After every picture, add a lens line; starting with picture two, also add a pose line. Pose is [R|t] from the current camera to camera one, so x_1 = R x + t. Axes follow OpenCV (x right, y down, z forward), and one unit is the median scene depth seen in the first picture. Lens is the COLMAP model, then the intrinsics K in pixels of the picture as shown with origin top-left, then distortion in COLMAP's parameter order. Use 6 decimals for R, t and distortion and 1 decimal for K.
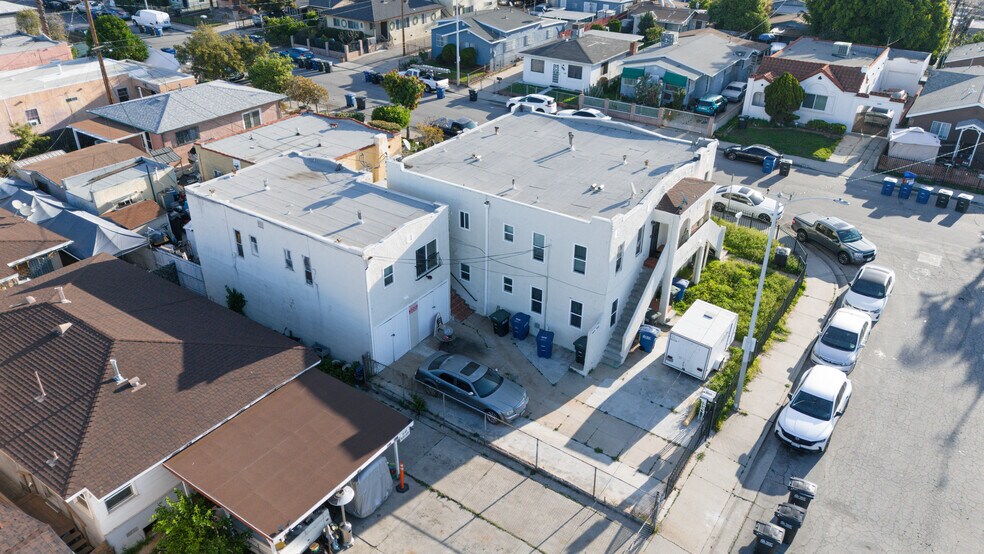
lens RADIAL K [[716.9, 0, 494.8], [0, 716.9, 278.5], [0, 0, 1]] dist [0.098167, -0.112948]
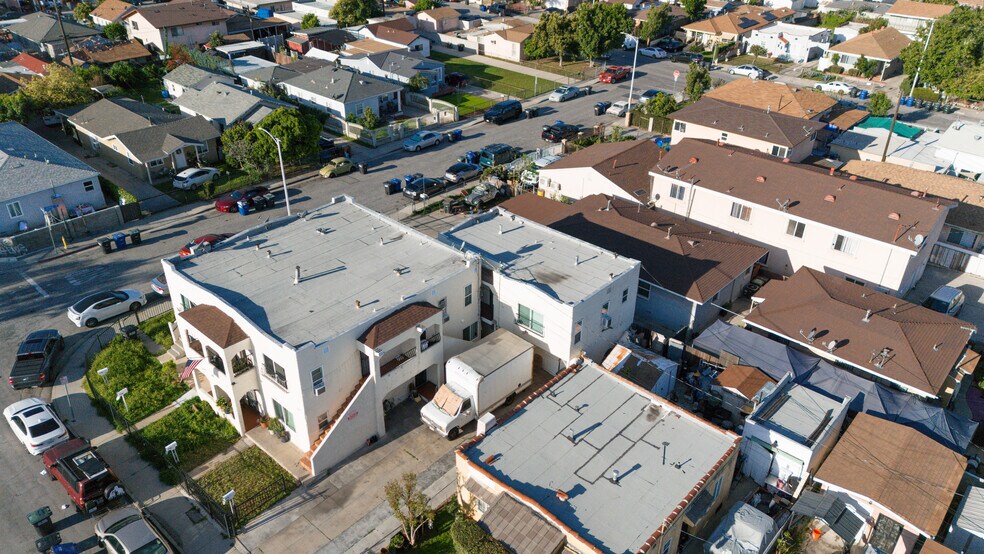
lens RADIAL K [[716.9, 0, 494.8], [0, 716.9, 278.5], [0, 0, 1]] dist [0.098167, -0.112948]
pose [[-0.990761, -0.087029, 0.104015, -0.258309], [0.047608, 0.494966, 0.867607, -1.004925], [-0.126991, 0.864543, -0.486250, 1.400442]]
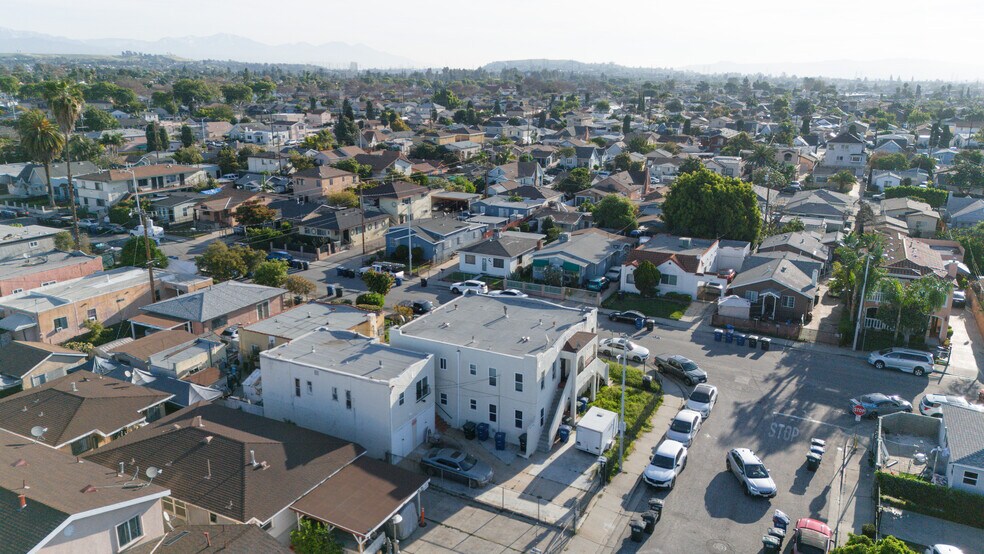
lens RADIAL K [[716.9, 0, 494.8], [0, 716.9, 278.5], [0, 0, 1]] dist [0.098167, -0.112948]
pose [[0.992502, -0.037507, 0.116334, -0.089519], [0.064283, 0.969674, -0.235796, 0.096620], [-0.103962, 0.241507, 0.964814, -0.479195]]
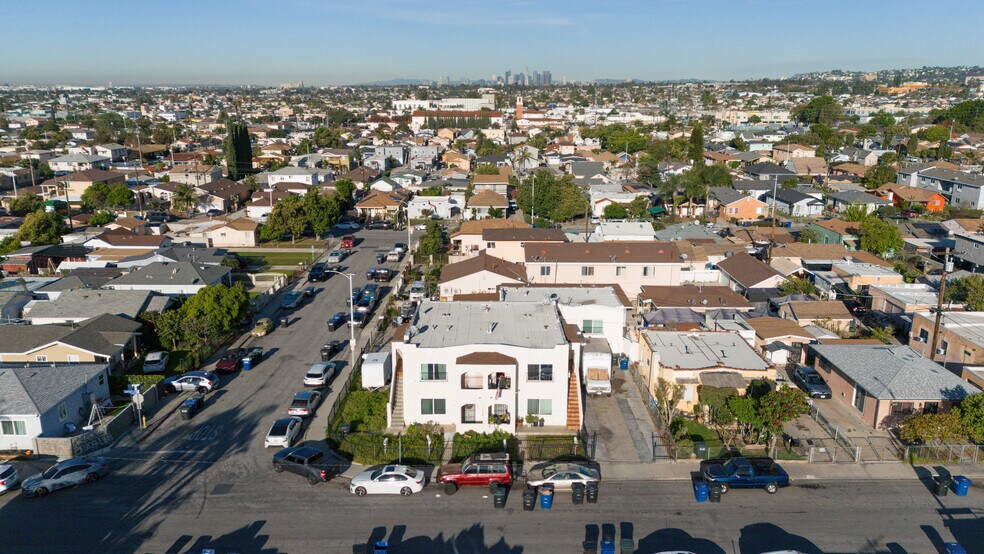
lens RADIAL K [[716.9, 0, 494.8], [0, 716.9, 278.5], [0, 0, 1]] dist [0.098167, -0.112948]
pose [[-0.825054, 0.133024, -0.549173, 0.864806], [-0.288269, 0.736816, 0.611558, -1.132343], [0.485991, 0.662878, -0.569566, 1.713166]]
